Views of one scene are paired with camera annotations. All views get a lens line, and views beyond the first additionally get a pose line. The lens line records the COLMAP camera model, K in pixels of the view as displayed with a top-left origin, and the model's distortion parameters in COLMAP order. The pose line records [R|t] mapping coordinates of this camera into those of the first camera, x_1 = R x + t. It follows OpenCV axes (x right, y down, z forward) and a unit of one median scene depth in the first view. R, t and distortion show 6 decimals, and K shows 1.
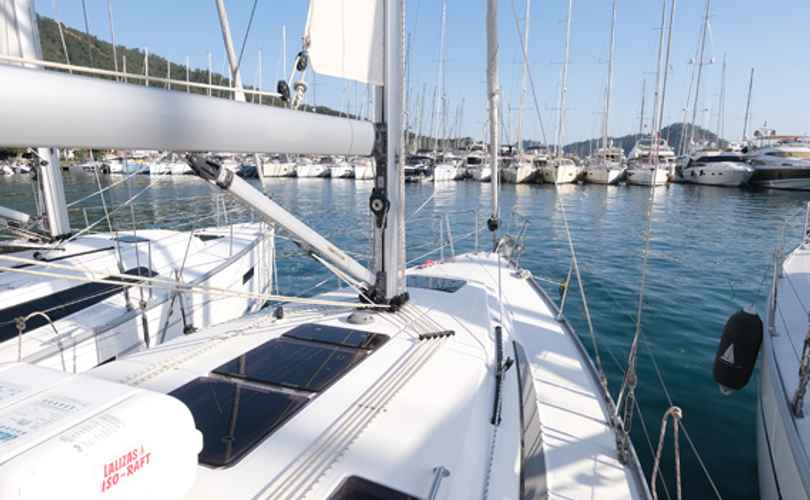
lens RADIAL K [[519.2, 0, 434.9], [0, 519.2, 249.0], [0, 0, 1]] dist [0.004189, -0.002363]
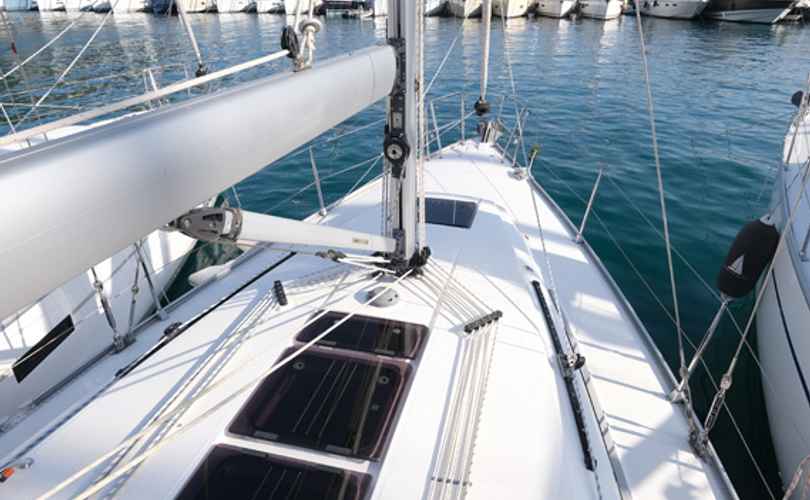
lens RADIAL K [[519.2, 0, 434.9], [0, 519.2, 249.0], [0, 0, 1]] dist [0.004189, -0.002363]
pose [[0.994162, -0.052843, 0.094076, -0.101292], [0.023185, 0.956122, 0.292051, -0.130937], [-0.105380, -0.288164, 0.951765, 0.172495]]
